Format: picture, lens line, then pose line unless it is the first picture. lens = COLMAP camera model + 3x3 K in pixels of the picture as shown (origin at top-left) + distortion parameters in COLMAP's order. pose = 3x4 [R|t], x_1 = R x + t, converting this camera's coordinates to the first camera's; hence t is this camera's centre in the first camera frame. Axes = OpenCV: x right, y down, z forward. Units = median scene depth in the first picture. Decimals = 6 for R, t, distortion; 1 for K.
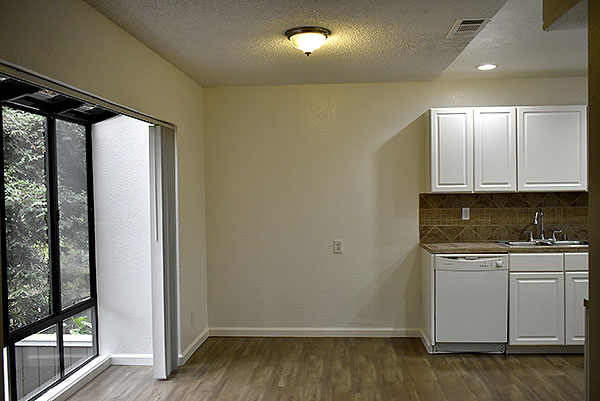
lens RADIAL K [[546.7, 0, 300.0], [0, 546.7, 200.5], [0, 0, 1]] dist [-0.068671, -0.005049]
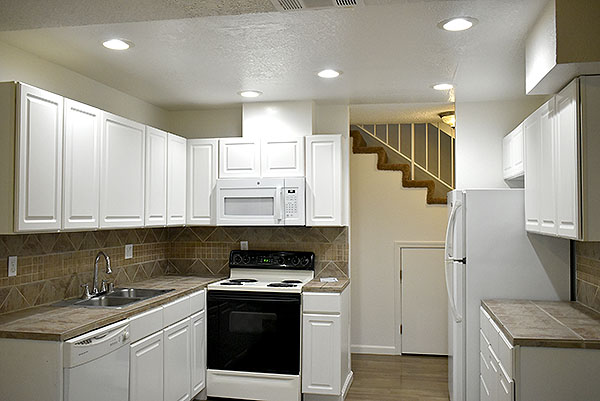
lens RADIAL K [[546.7, 0, 300.0], [0, 546.7, 200.5], [0, 0, 1]] dist [-0.068671, -0.005049]
pose [[0.124060, 0.041256, 0.991417, -0.267194], [0.025646, 0.998668, -0.044767, -0.015310], [-0.991943, 0.030980, 0.122837, 0.651094]]
